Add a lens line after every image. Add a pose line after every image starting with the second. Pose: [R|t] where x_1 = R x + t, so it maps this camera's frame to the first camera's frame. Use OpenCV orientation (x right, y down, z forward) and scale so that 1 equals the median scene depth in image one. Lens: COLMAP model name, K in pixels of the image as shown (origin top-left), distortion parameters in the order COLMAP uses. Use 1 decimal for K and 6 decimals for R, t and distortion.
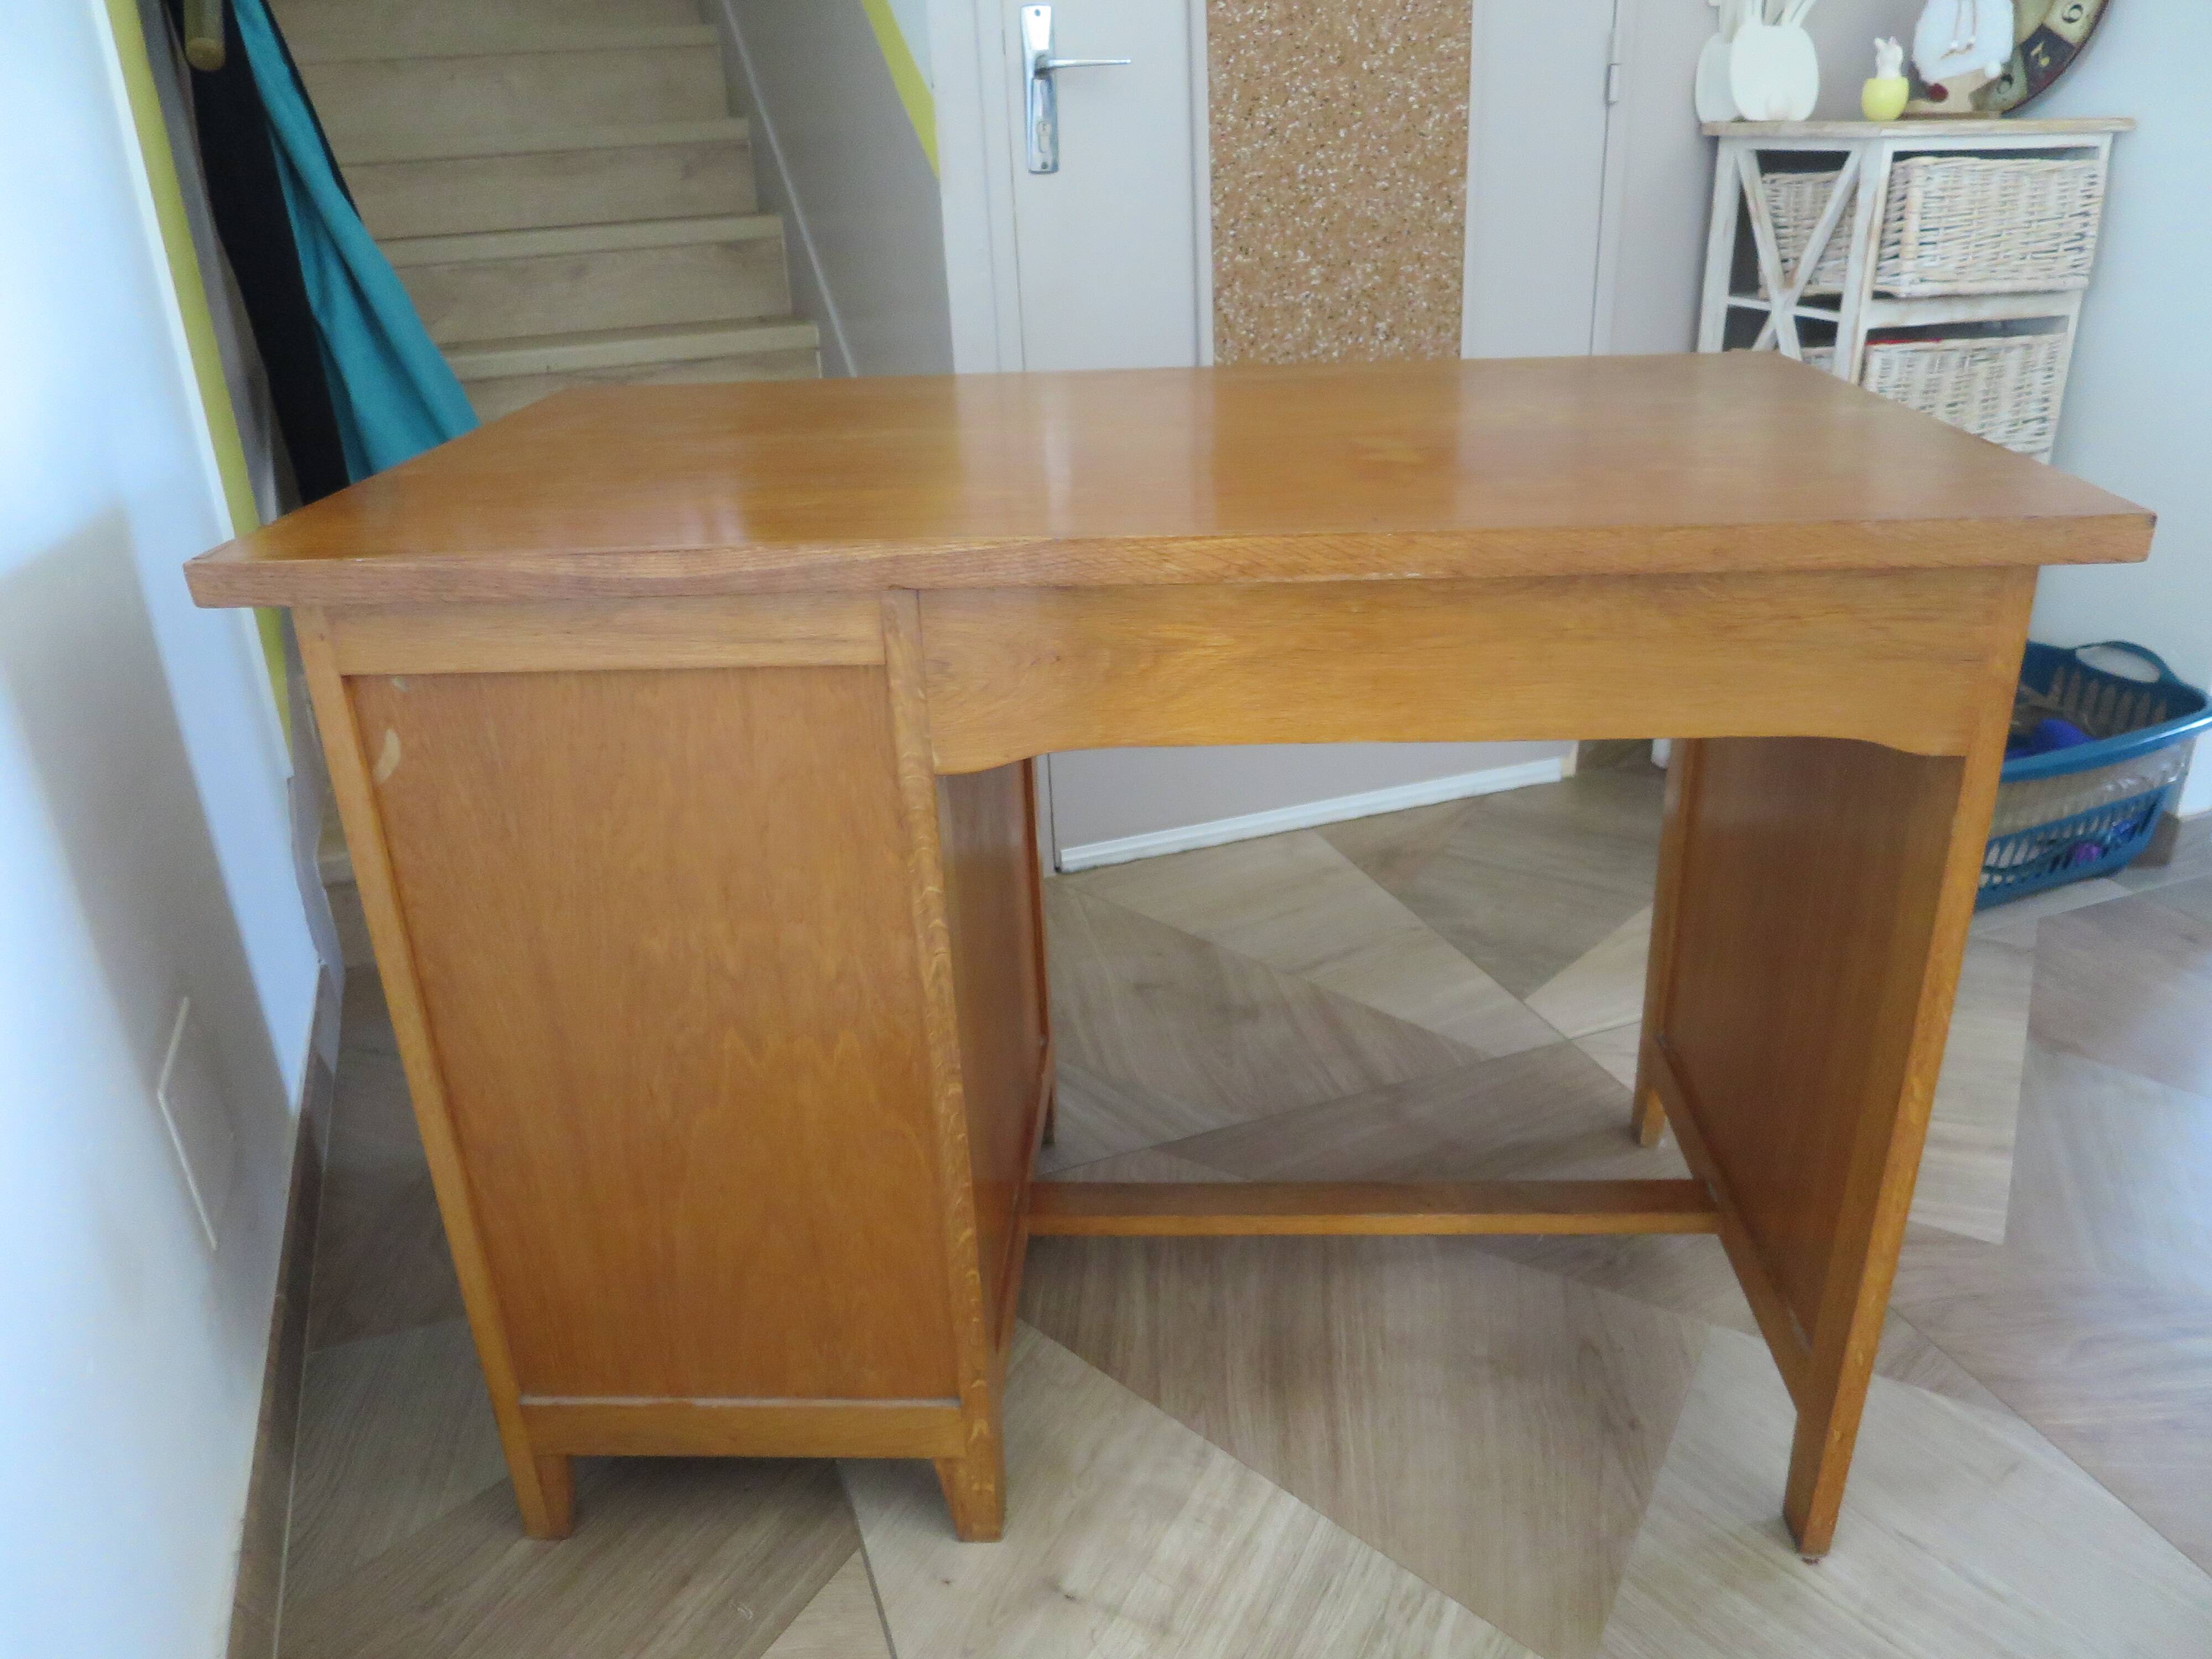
lens RADIAL K [[1597.7, 0, 1103.5], [0, 1597.7, 830.7], [0, 0, 1]] dist [-0.046434, 0.011592]
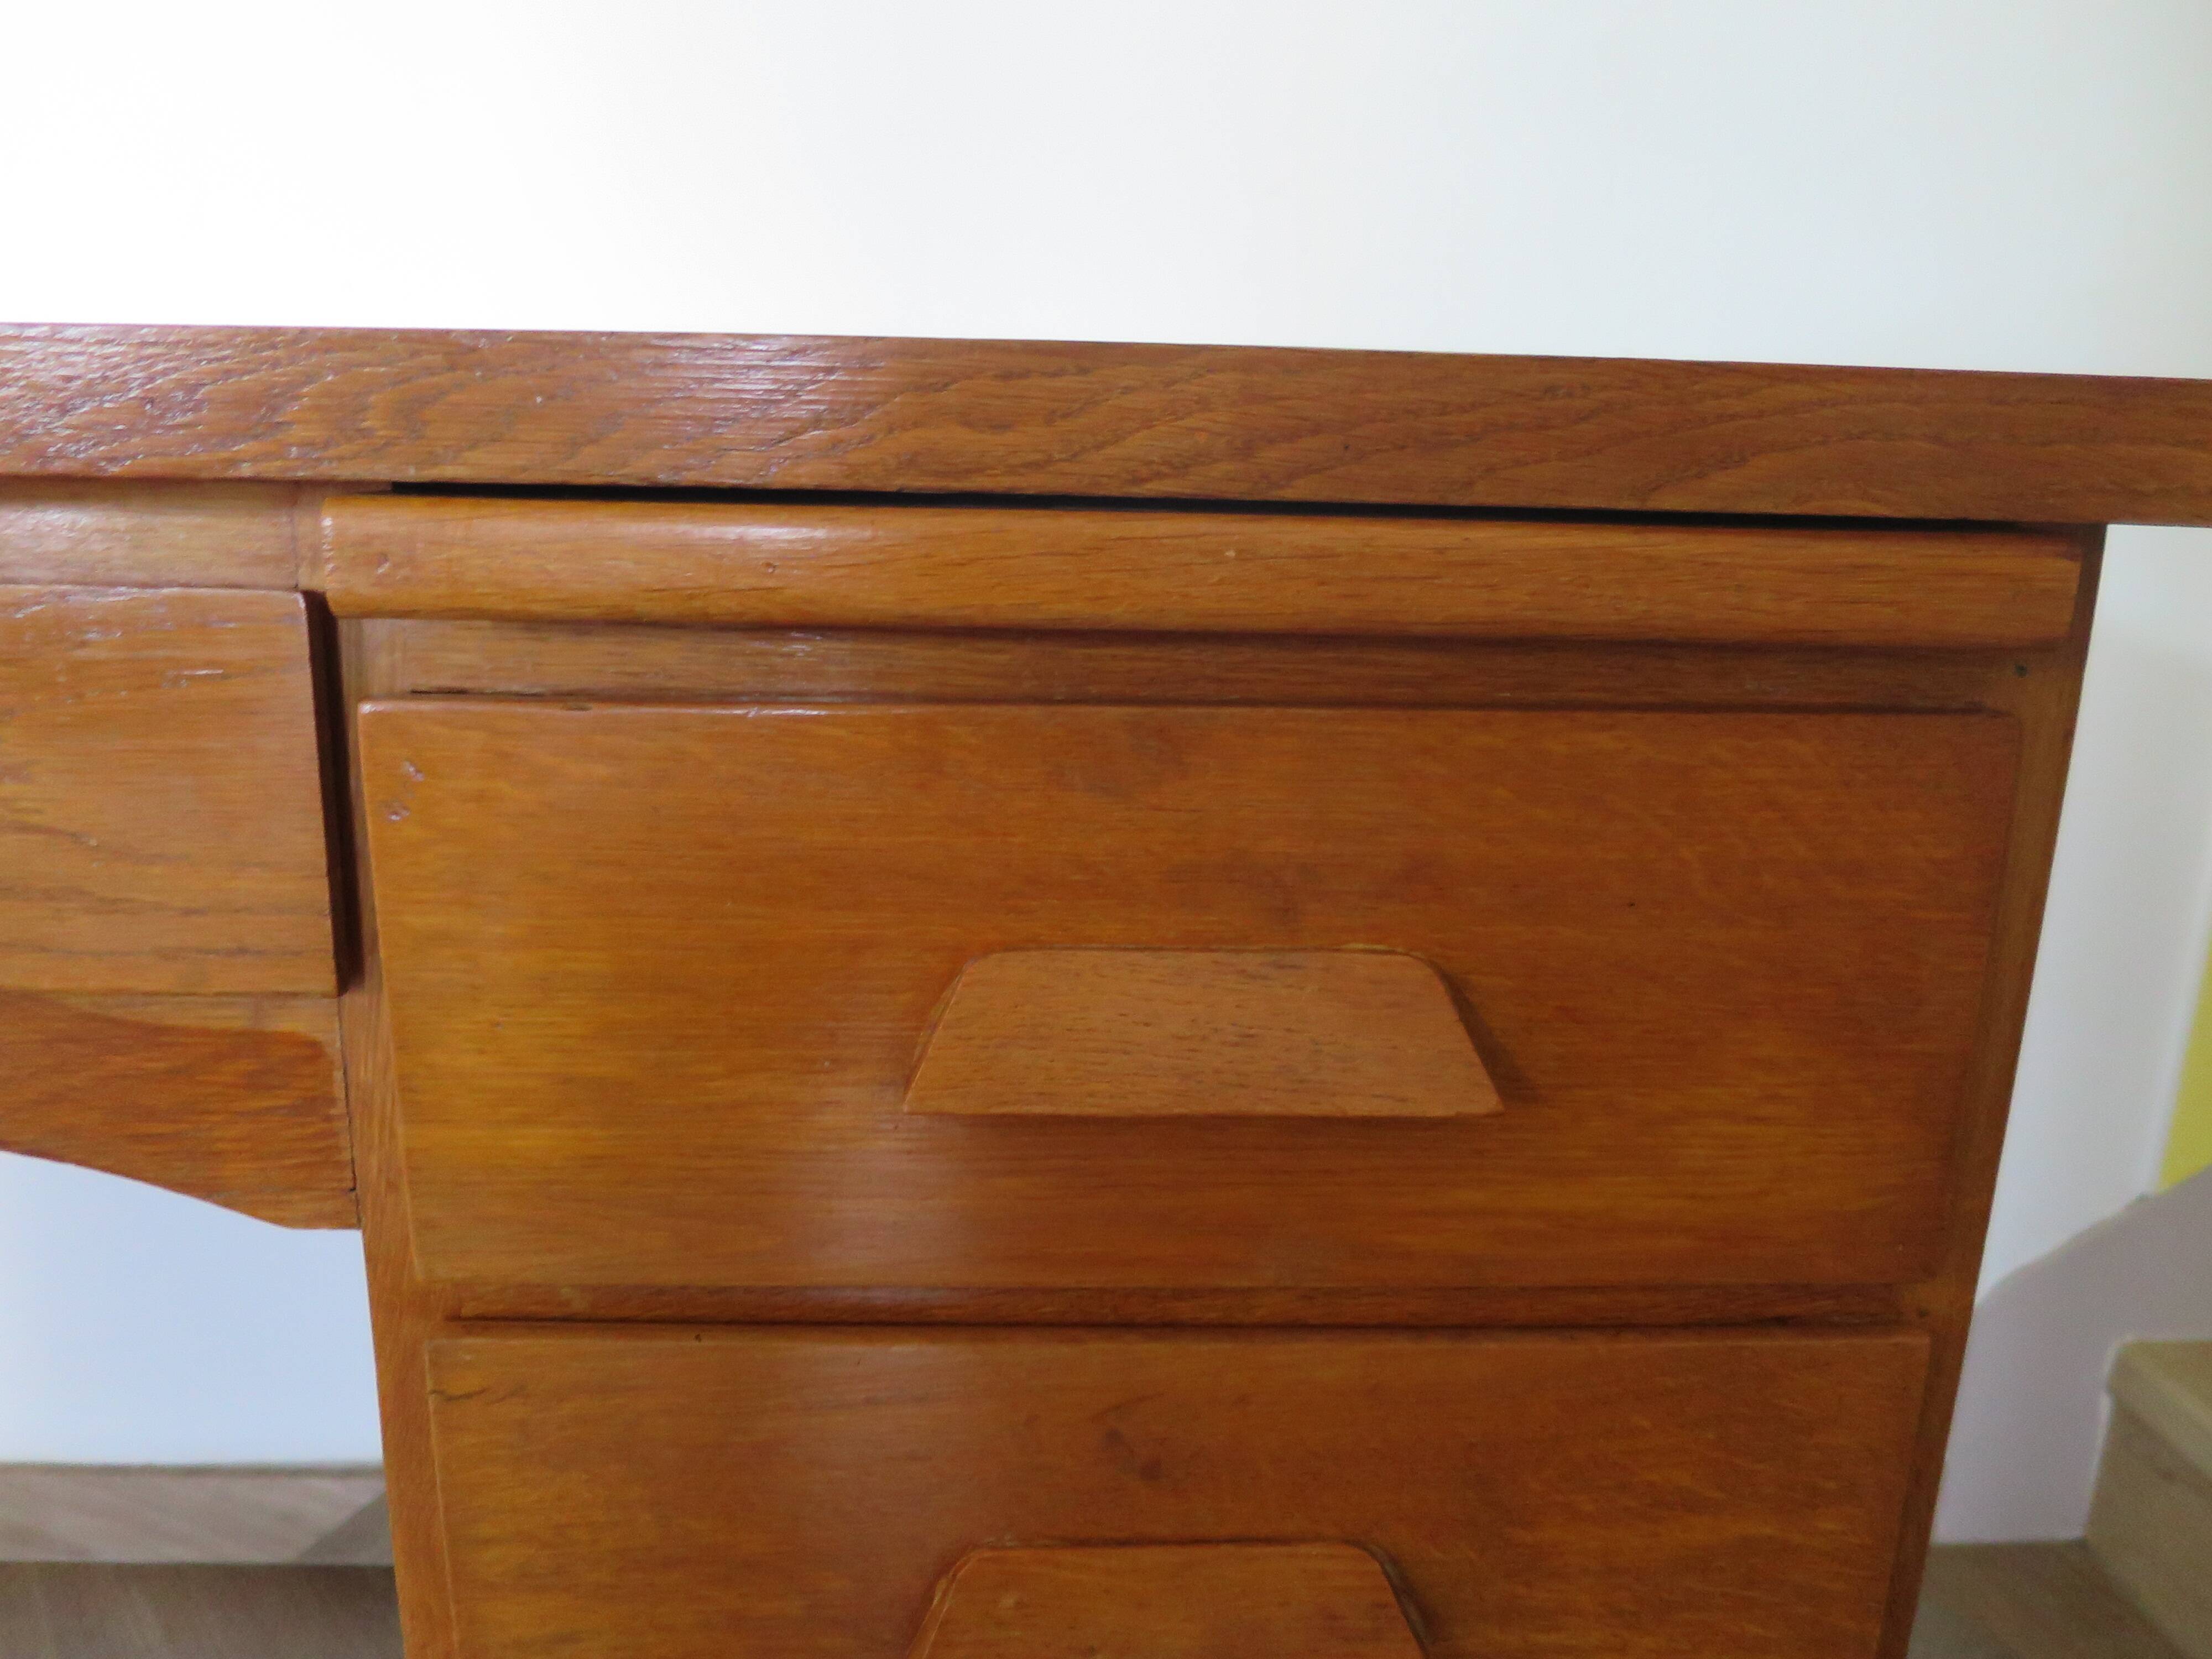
lens RADIAL K [[1597.7, 0, 1110.1], [0, 1597.7, 830.9], [0, 0, 1]] dist [-0.046434, 0.011592]
pose [[-0.309200, 0.254565, -0.916293, 0.082059], [-0.406671, 0.835575, 0.369369, -0.215284], [0.859660, 0.486838, -0.154835, 0.767805]]
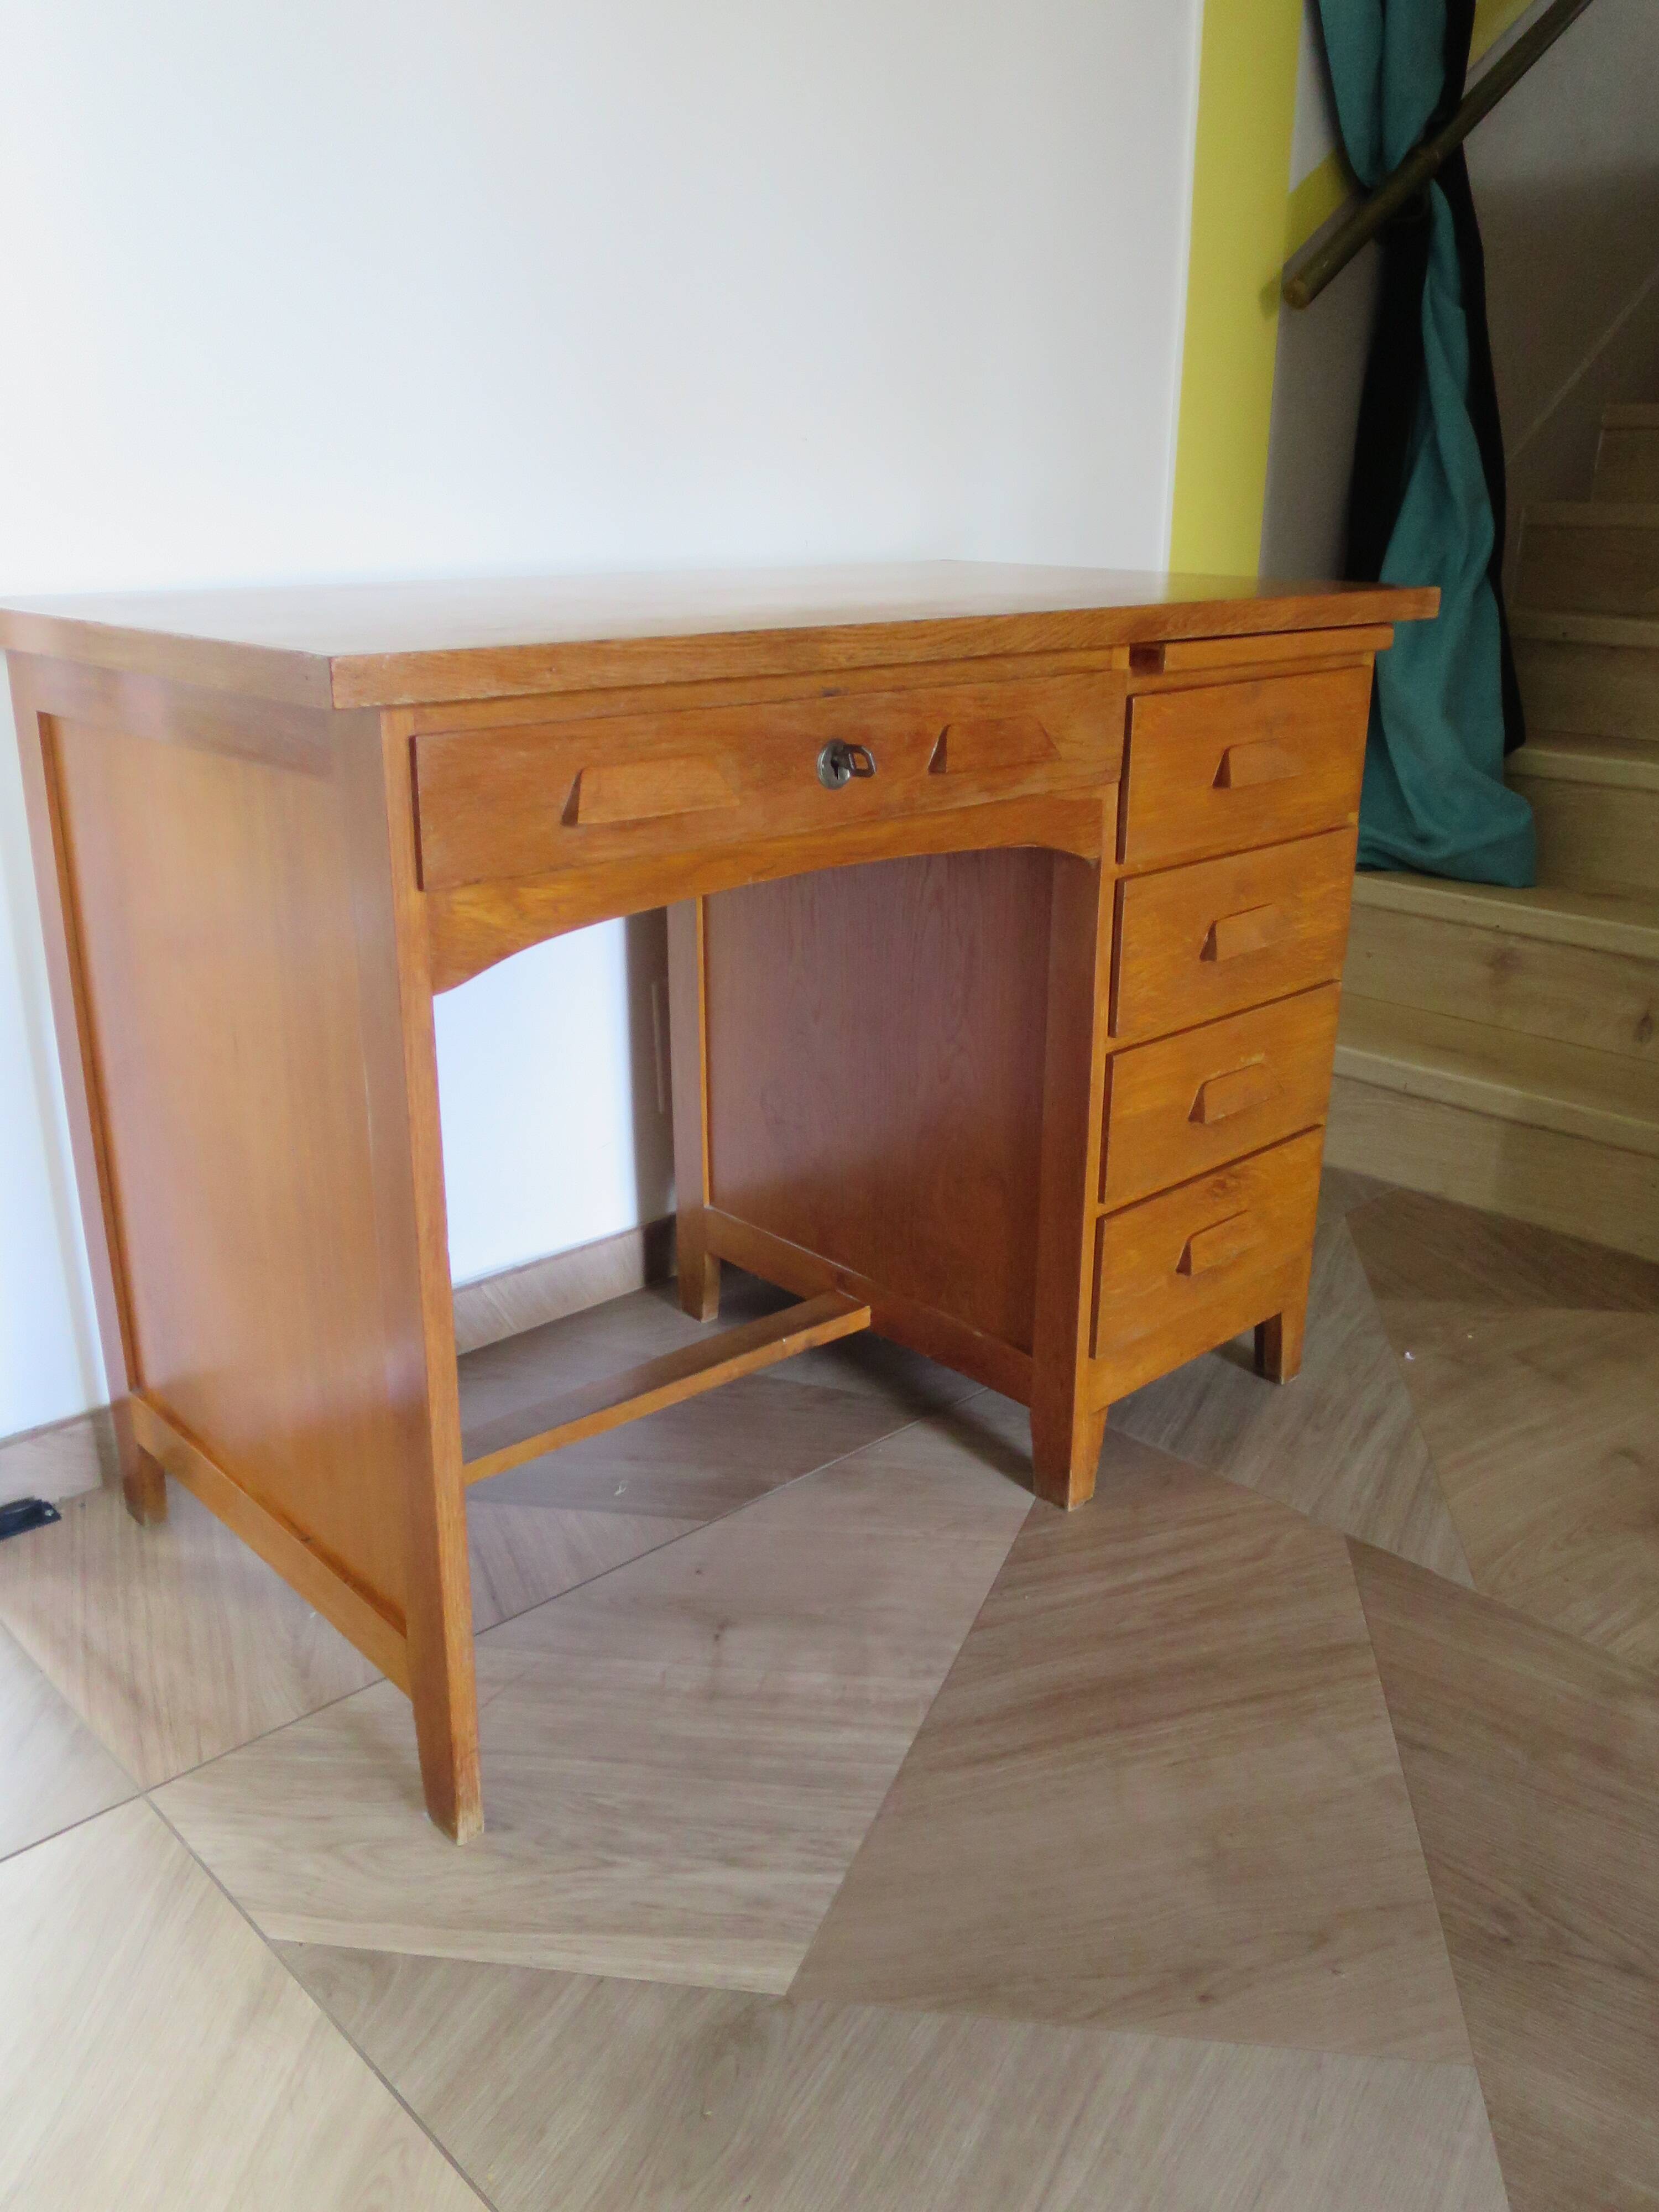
lens RADIAL K [[1798.3, 0, 838.1], [0, 1798.3, 1088.8], [0, 0, 1]] dist [-0.046731, 0.029807]
pose [[0.397312, 0.336086, -0.853926, 0.595178], [-0.400895, 0.900602, 0.167929, -0.057535], [0.825486, 0.275614, 0.492554, 0.232456]]
